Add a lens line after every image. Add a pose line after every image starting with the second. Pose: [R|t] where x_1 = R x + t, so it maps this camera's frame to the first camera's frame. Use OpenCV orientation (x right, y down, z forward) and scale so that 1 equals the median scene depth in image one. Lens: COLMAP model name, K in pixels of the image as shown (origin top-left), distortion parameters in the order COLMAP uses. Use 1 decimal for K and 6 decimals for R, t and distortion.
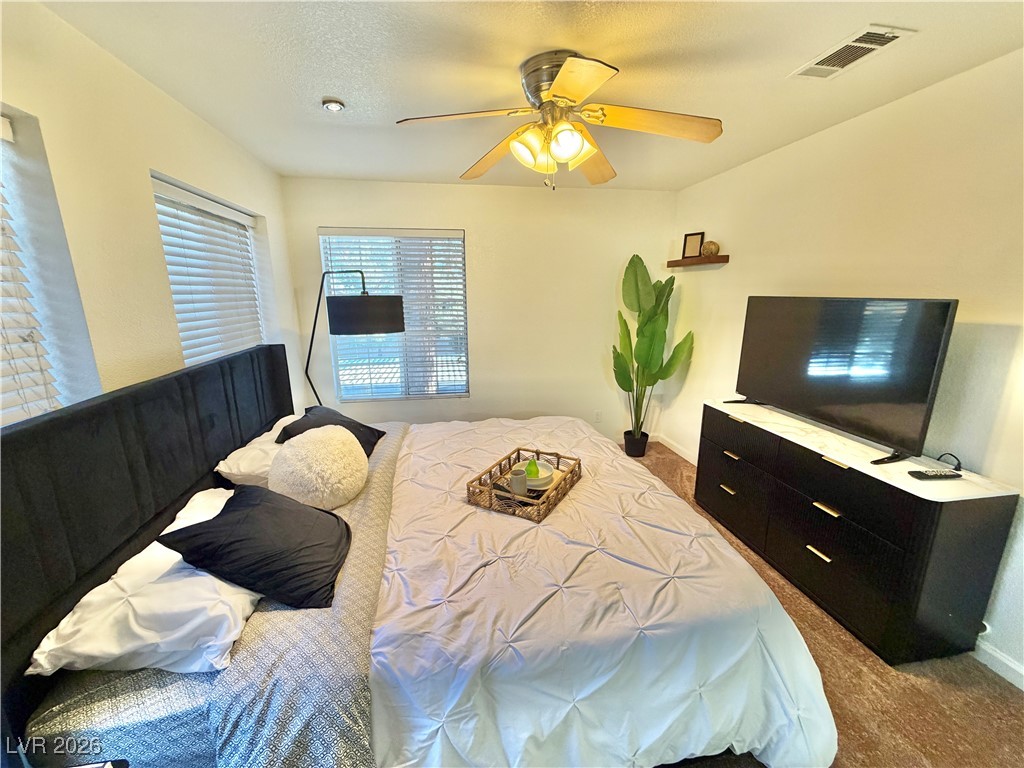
lens RADIAL K [[406.3, 0, 512.0], [0, 406.3, 384.0], [0, 0, 1]] dist [-0.000485, 0.000070]
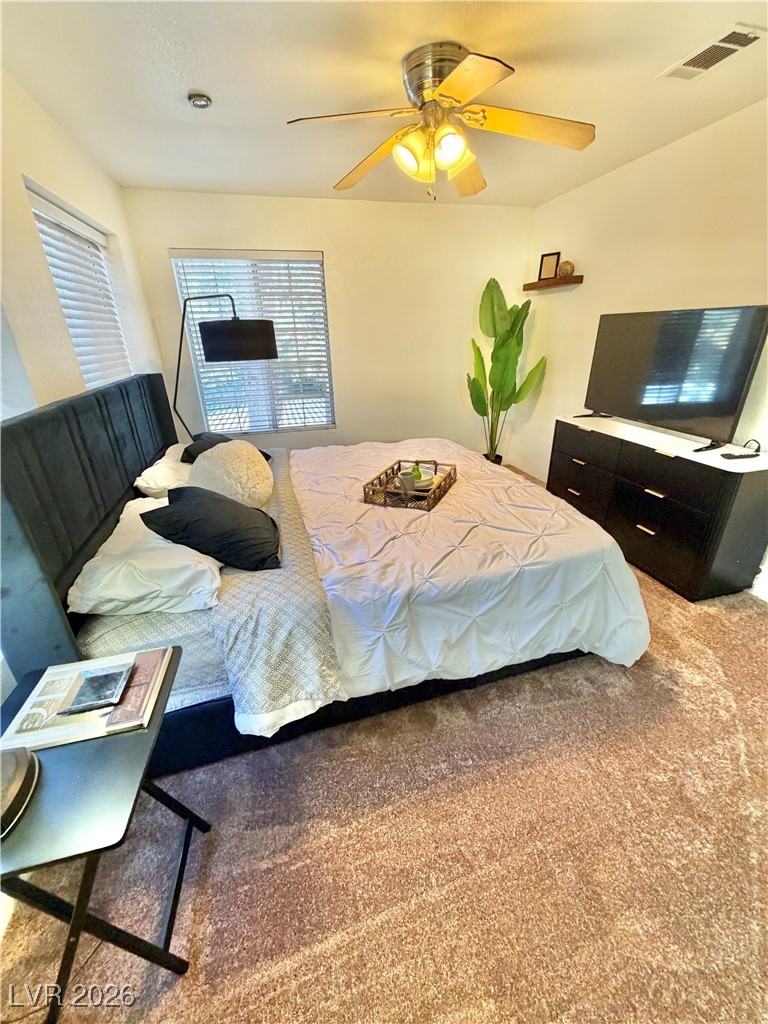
lens RADIAL K [[408.3, 0, 384.0], [0, 408.3, 512.0], [0, 0, 1]] dist [0.001601, -0.000488]
pose [[0.995568, -0.054184, 0.076872, -0.155495], [0.039030, 0.981685, 0.186472, 0.111263], [-0.085568, -0.182645, 0.979448, -0.168507]]
